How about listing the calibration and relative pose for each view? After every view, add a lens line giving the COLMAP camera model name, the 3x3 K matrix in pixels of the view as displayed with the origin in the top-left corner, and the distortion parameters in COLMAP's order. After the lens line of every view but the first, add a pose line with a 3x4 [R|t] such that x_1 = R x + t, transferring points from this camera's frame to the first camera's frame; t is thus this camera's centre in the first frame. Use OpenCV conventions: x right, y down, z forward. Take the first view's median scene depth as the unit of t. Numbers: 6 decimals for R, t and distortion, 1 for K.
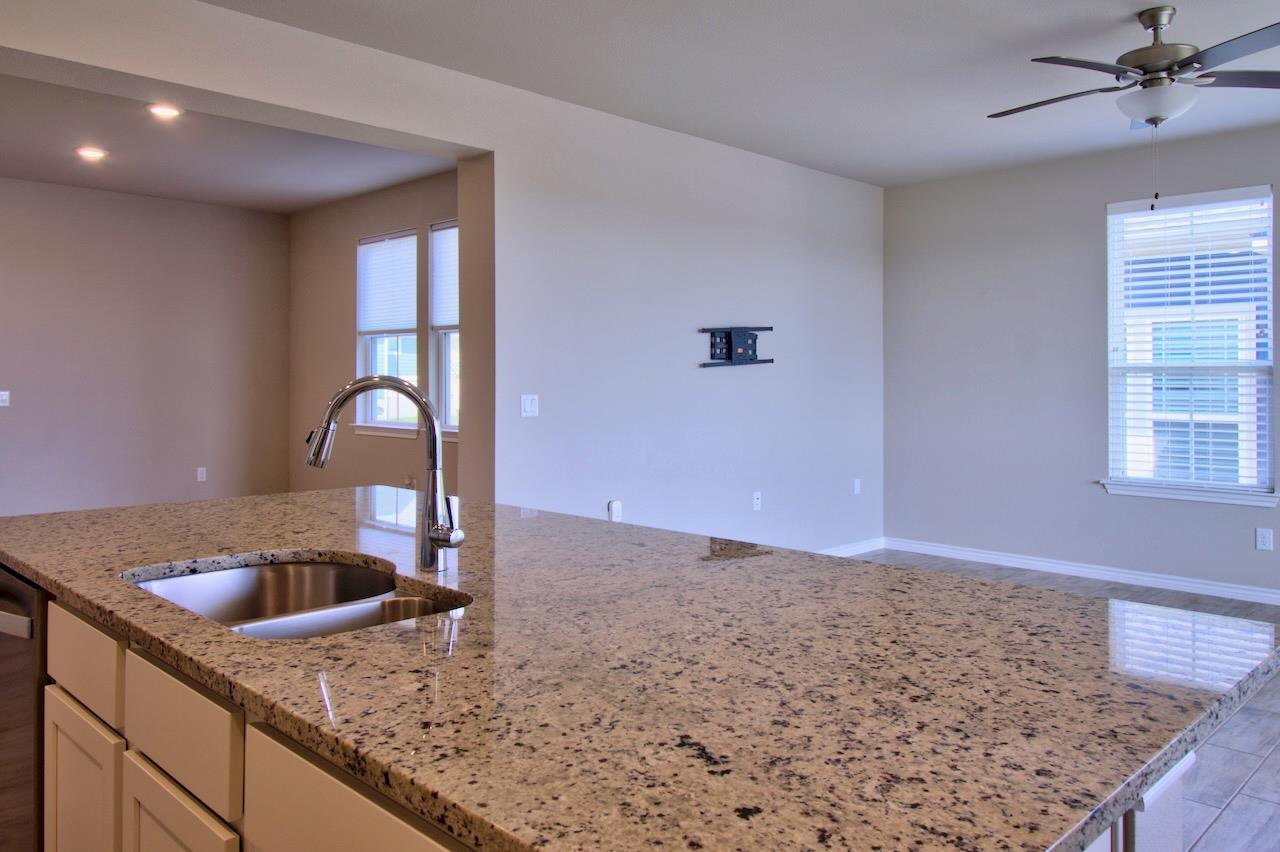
lens RADIAL K [[944.2, 0, 639.0], [0, 944.2, 418.2], [0, 0, 1]] dist [-0.022586, -0.001071]
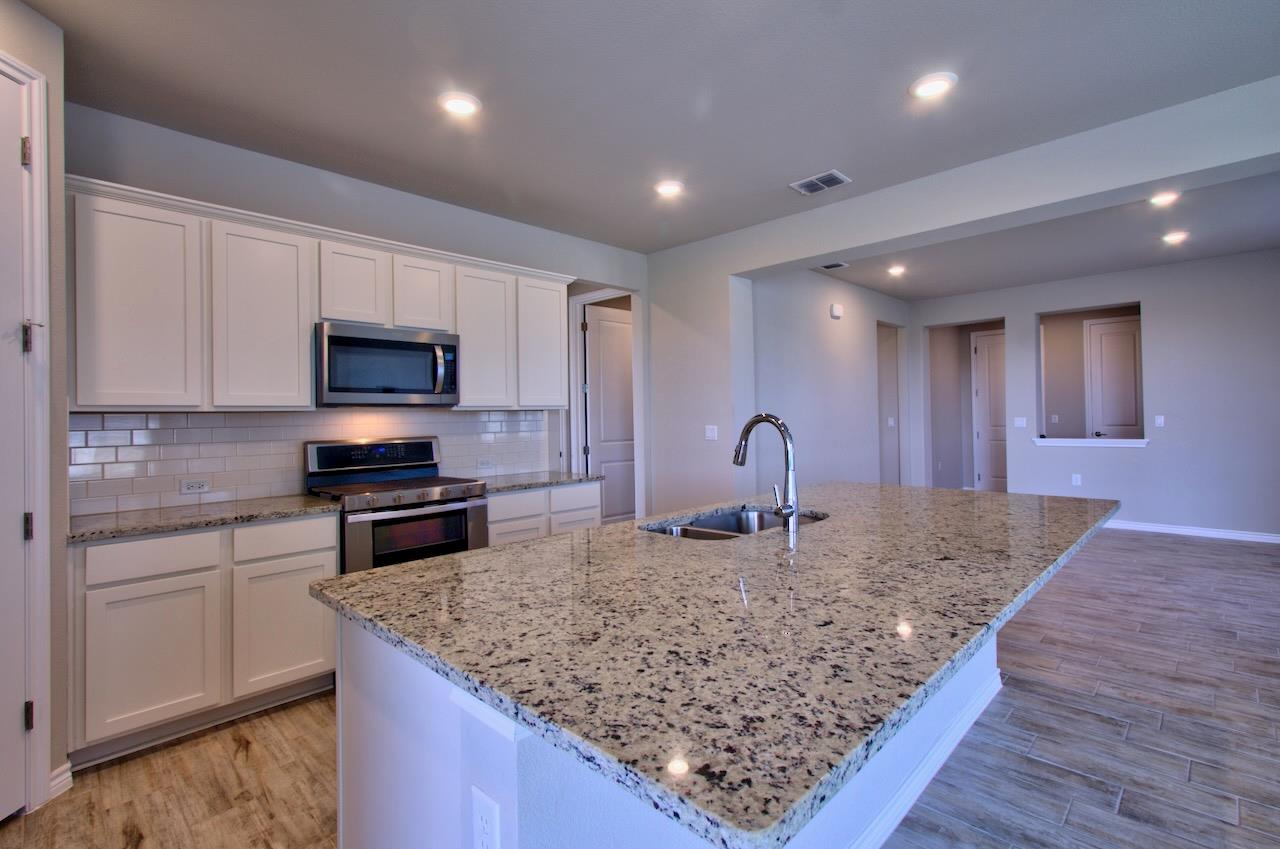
lens RADIAL K [[606.5, 0, 640.7], [0, 606.5, 415.5], [0, 0, 1]] dist [-0.007760, 0.006058]
pose [[0.013859, 0.001827, -0.999902, 1.436808], [-0.019580, 0.999807, 0.001555, -0.069605], [0.999712, 0.019556, 0.013892, 1.182190]]
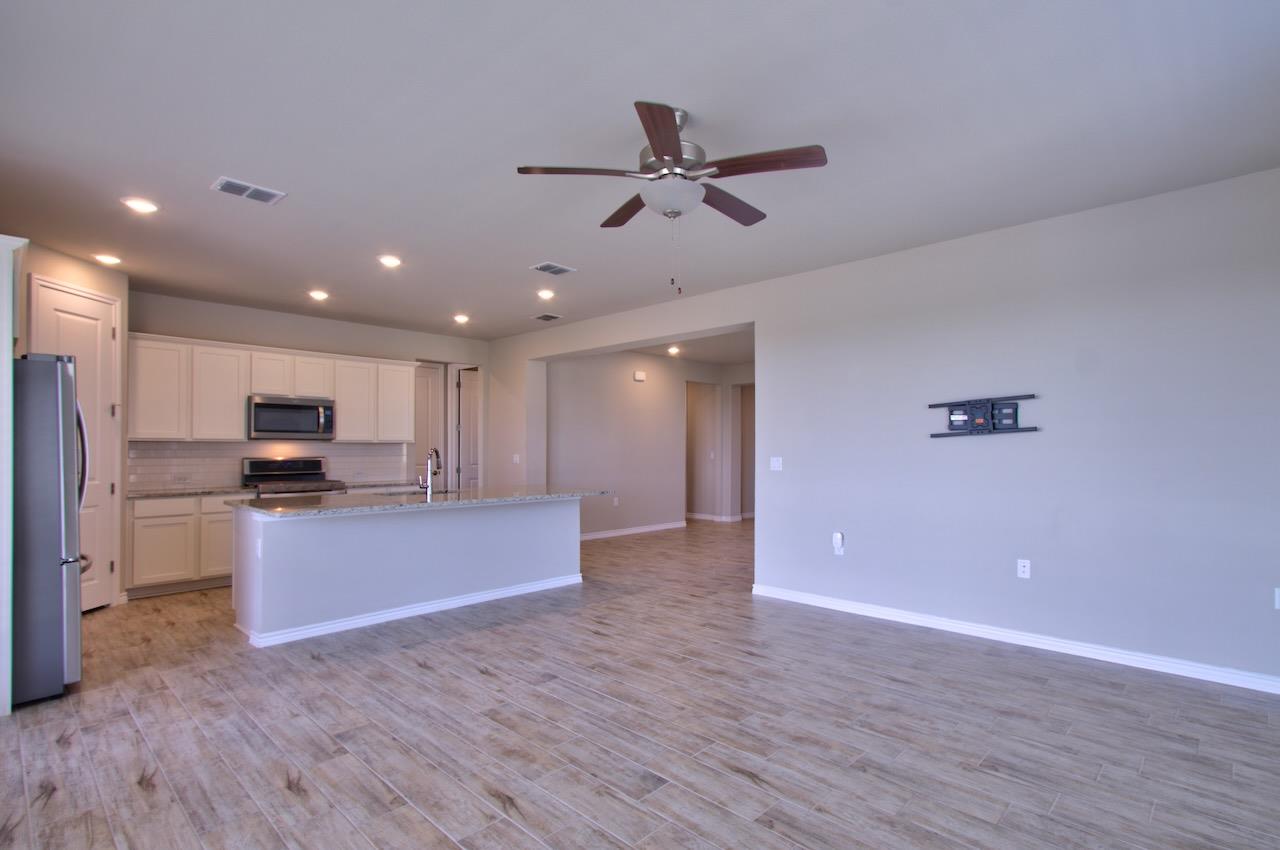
lens RADIAL K [[606.5, 0, 650.2], [0, 606.5, 447.8], [0, 0, 1]] dist [-0.007760, 0.006058]
pose [[0.034550, 0.003790, -0.999396, 2.978135], [-0.035619, 0.999362, 0.002559, -0.112237], [0.998768, 0.035509, 0.034663, 2.290417]]
